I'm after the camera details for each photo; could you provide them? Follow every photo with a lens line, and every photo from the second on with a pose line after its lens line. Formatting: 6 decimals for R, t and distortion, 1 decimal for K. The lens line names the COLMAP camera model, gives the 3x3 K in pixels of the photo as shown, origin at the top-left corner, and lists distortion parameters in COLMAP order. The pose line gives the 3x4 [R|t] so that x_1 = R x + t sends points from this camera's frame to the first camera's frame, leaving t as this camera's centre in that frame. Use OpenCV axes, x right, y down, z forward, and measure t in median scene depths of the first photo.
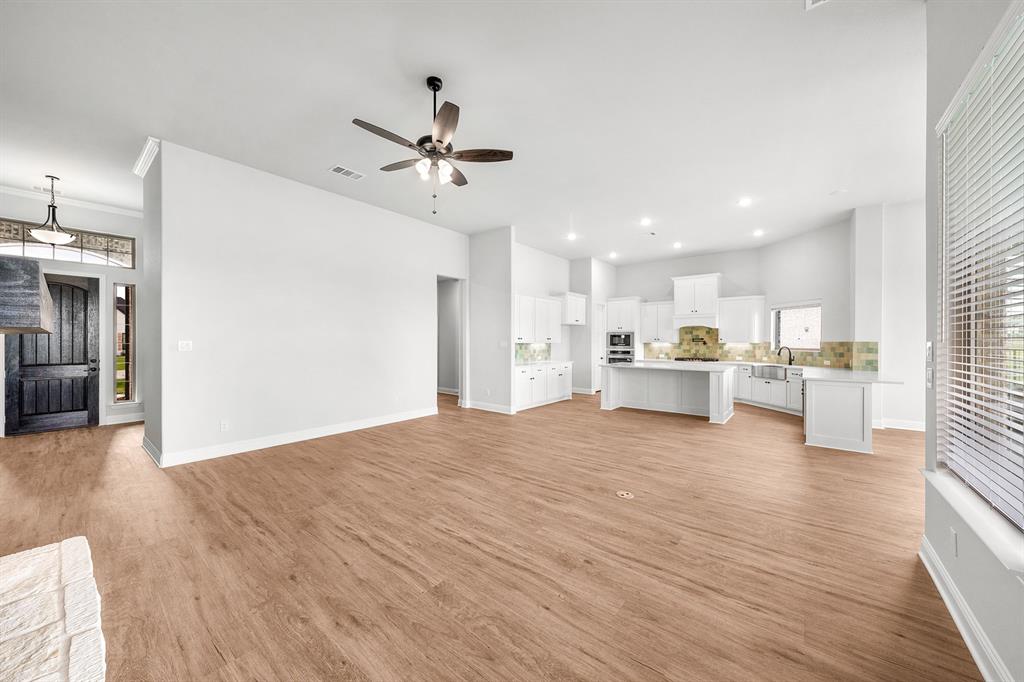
lens RADIAL K [[355.8, 0, 509.0], [0, 355.8, 343.3], [0, 0, 1]] dist [0.007966, -0.000770]
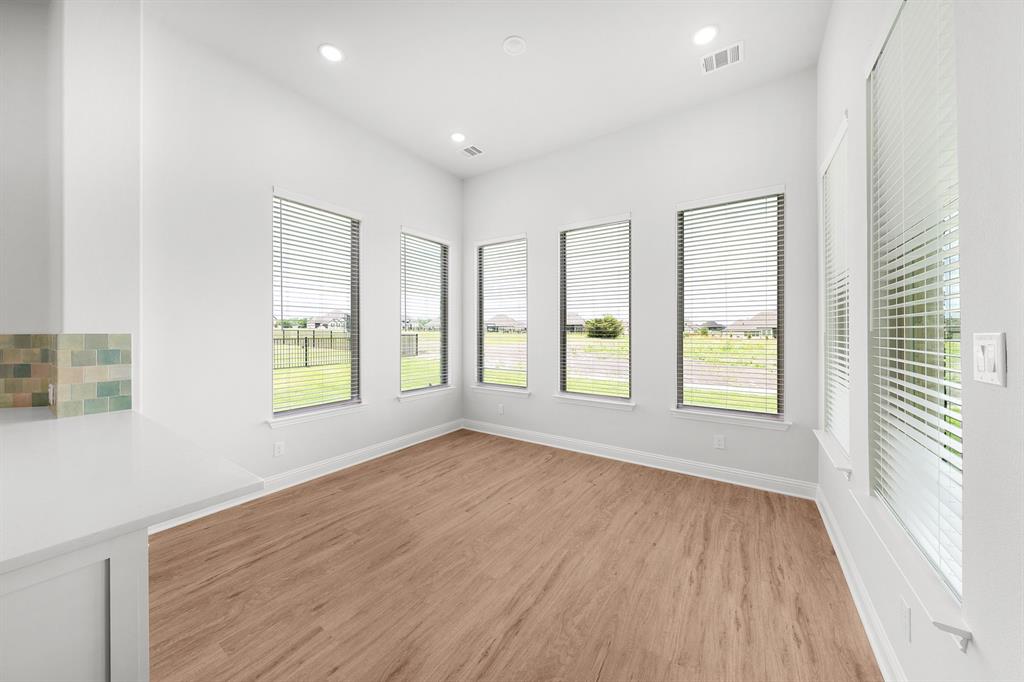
lens RADIAL K [[355.8, 0, 514.5], [0, 355.8, 333.8], [0, 0, 1]] dist [0.007966, -0.000770]
pose [[-0.080390, -0.008663, 0.996726, 0.598546], [0.005105, 0.999946, 0.009103, -0.006577], [-0.996750, 0.005820, -0.080342, 0.606934]]
